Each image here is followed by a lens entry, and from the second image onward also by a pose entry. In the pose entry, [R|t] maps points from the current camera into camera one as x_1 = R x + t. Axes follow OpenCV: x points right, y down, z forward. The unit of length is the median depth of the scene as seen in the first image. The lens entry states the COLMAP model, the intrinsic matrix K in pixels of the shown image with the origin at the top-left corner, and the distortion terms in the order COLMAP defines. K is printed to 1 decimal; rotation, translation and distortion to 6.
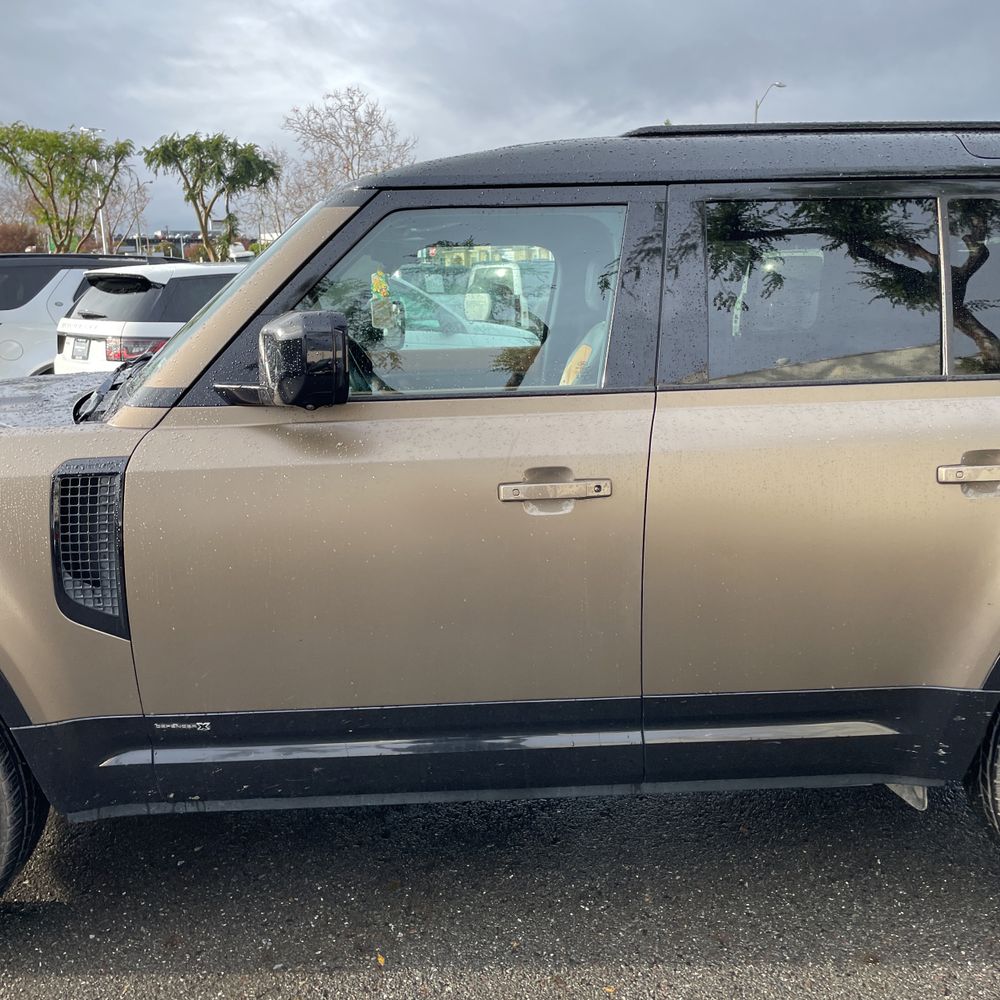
lens RADIAL K [[988.0, 0, 500.0], [0, 988.0, 500.0], [0, 0, 1]] dist [0.098621, -0.132464]
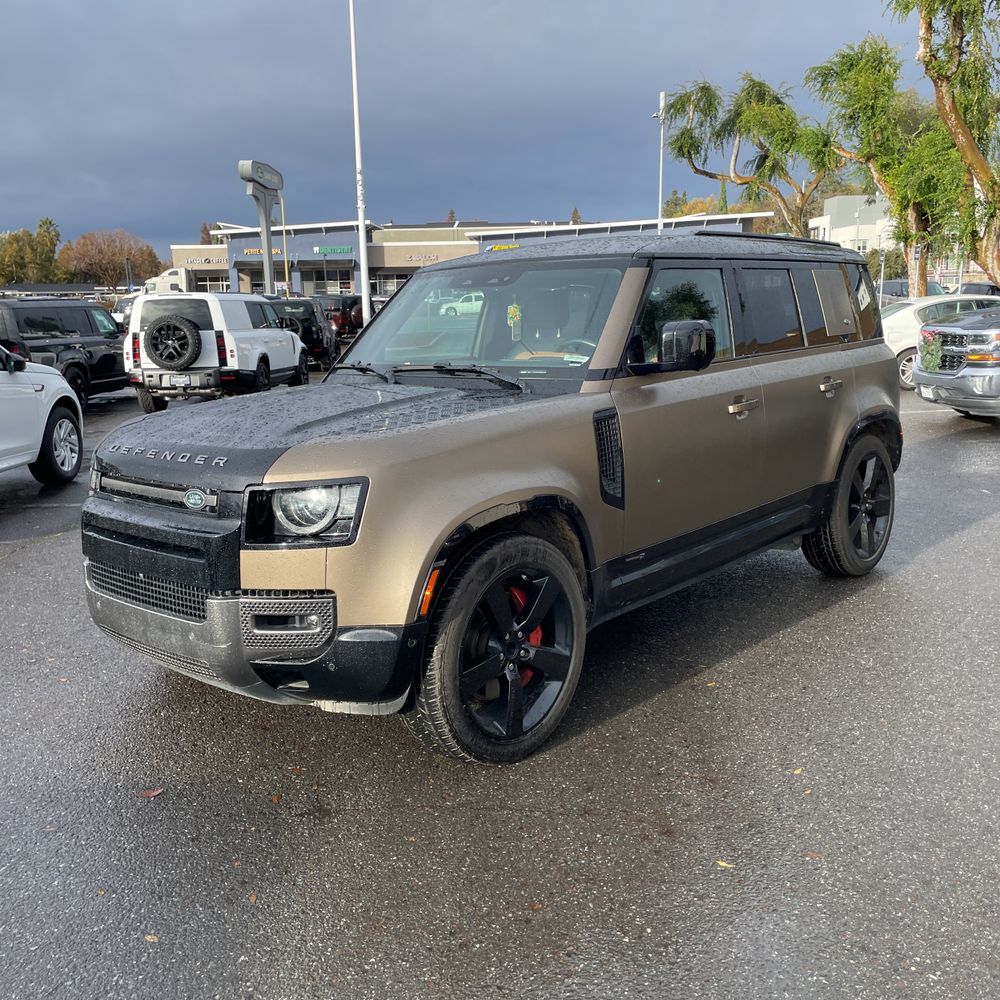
lens RADIAL K [[958.5, 0, 500.0], [0, 958.5, 500.0], [0, 0, 1]] dist [0.084661, -0.158363]
pose [[0.703317, -0.143857, 0.696169, -0.057727], [0.166825, 0.985362, 0.035078, 0.000891], [-0.691025, 0.091467, 0.717021, -0.002252]]
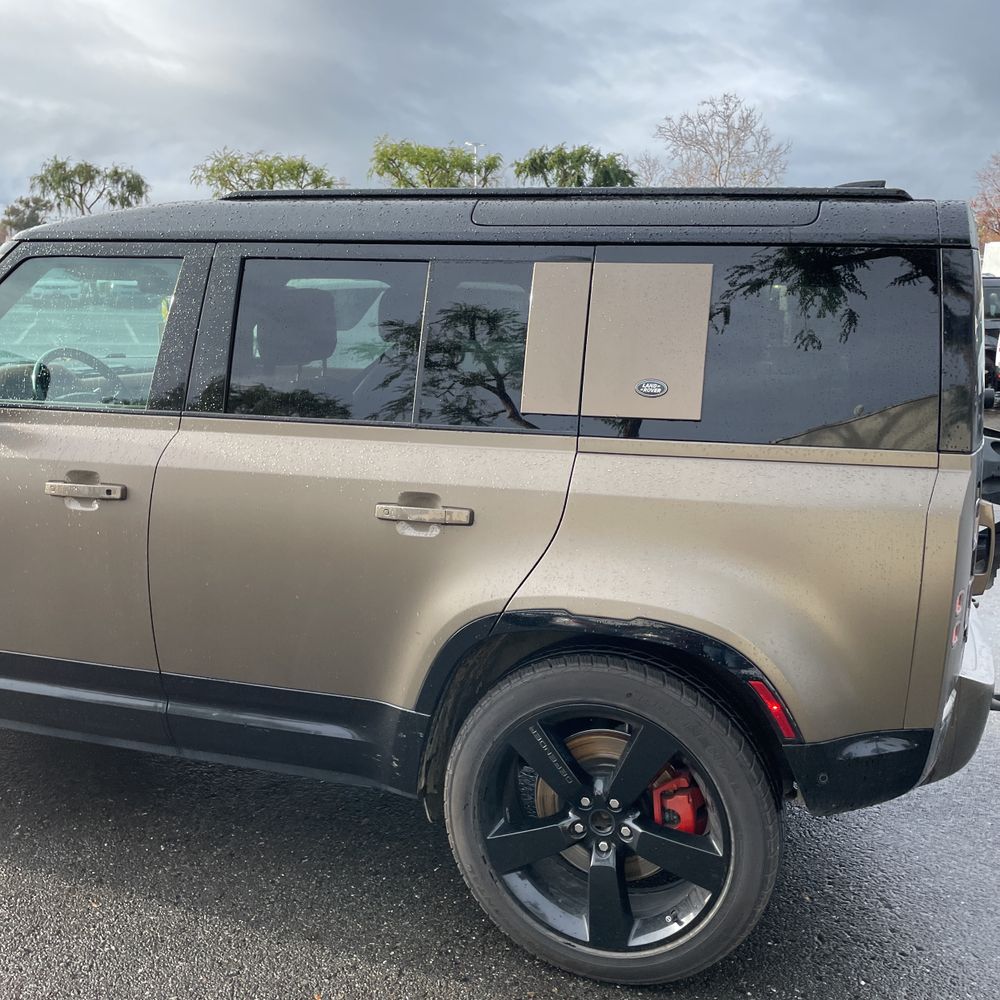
lens RADIAL K [[988.0, 0, 500.0], [0, 988.0, 500.0], [0, 0, 1]] dist [0.098621, -0.132464]
pose [[0.936459, 0.101322, -0.335825, 0.031608], [-0.103223, 0.994583, 0.012237, -0.002191], [0.335246, 0.023205, 0.941845, 0.000320]]
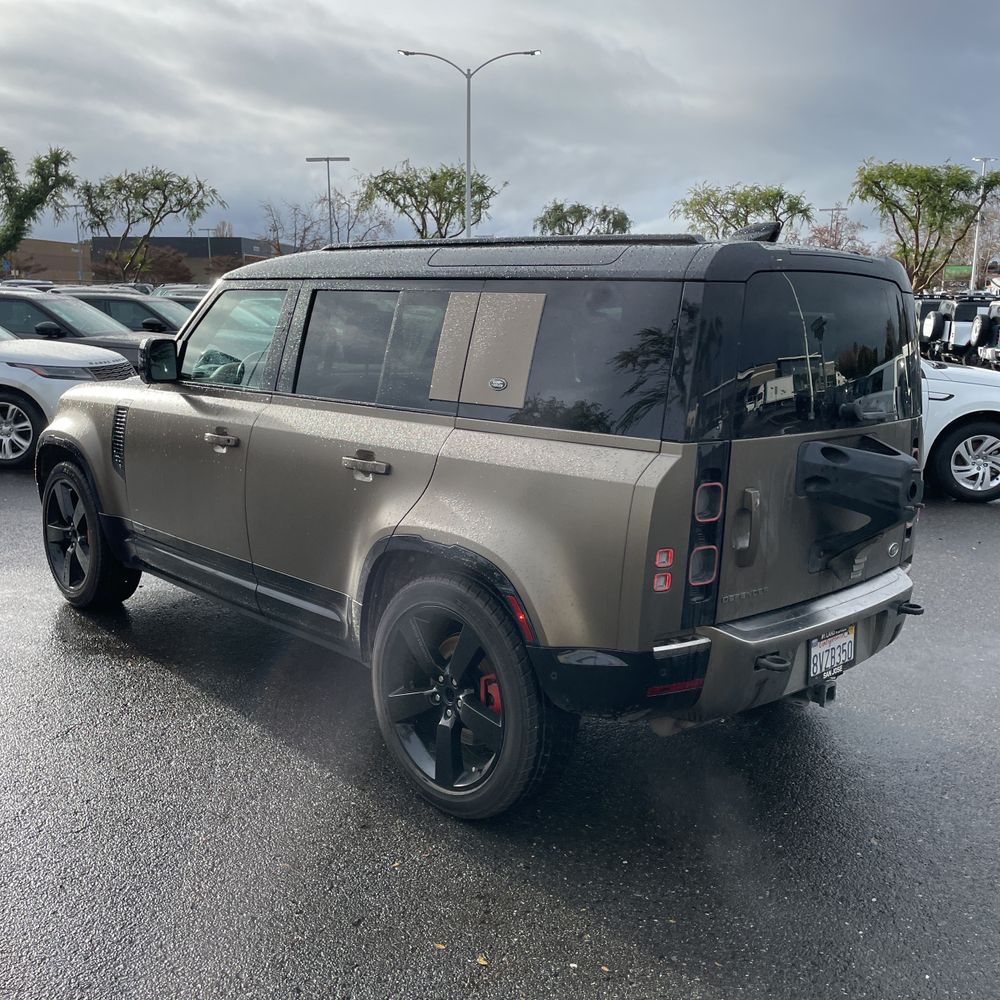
lens RADIAL K [[988.0, 0, 500.0], [0, 988.0, 500.0], [0, 0, 1]] dist [0.098621, -0.132464]
pose [[0.676150, 0.169317, -0.717044, 0.060210], [-0.188340, 0.980621, 0.053958, -0.003329], [0.712284, 0.098565, 0.694936, 0.002272]]
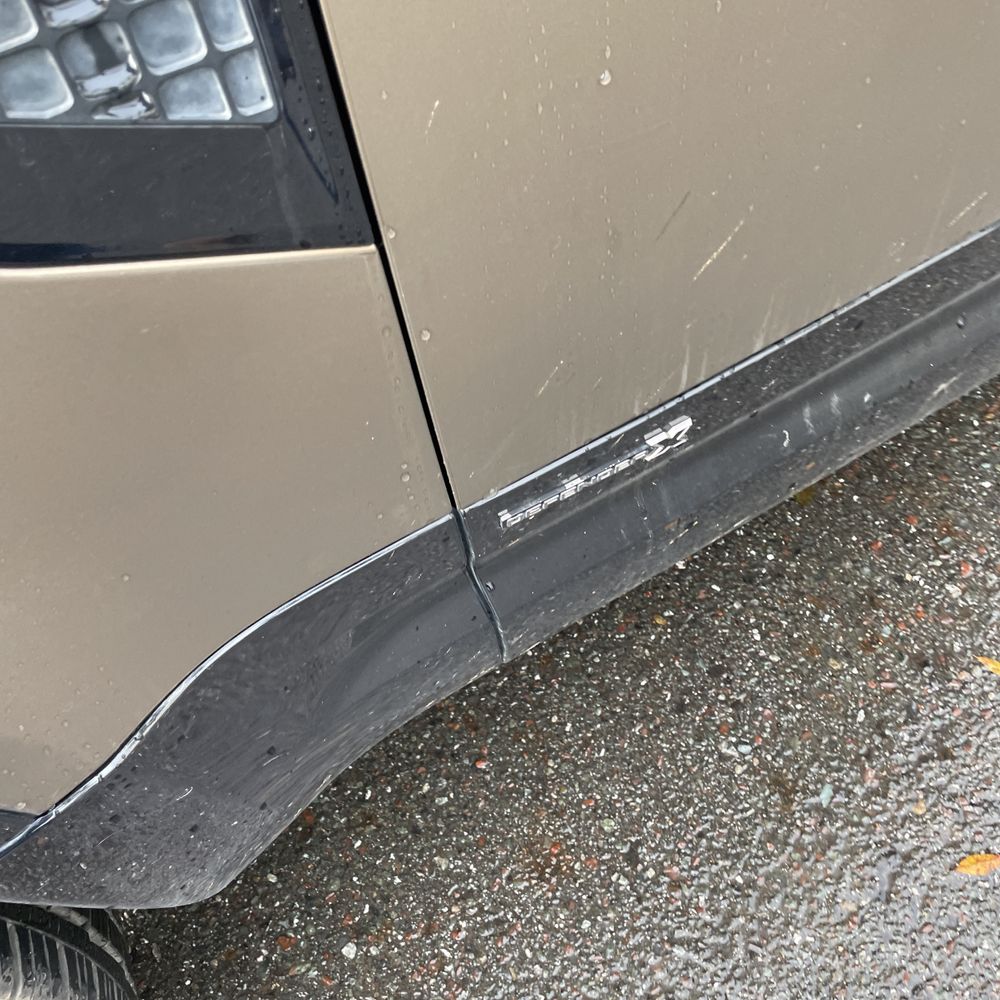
lens RADIAL K [[1025.1, 0, 500.0], [0, 1025.1, 500.0], [0, 0, 1]] dist [0.014485, 0.007579]
pose [[0.872040, -0.432976, 0.228206, -0.013837], [0.206105, 0.747769, 0.631160, 0.002404], [-0.443923, -0.503362, 0.741323, 0.028659]]
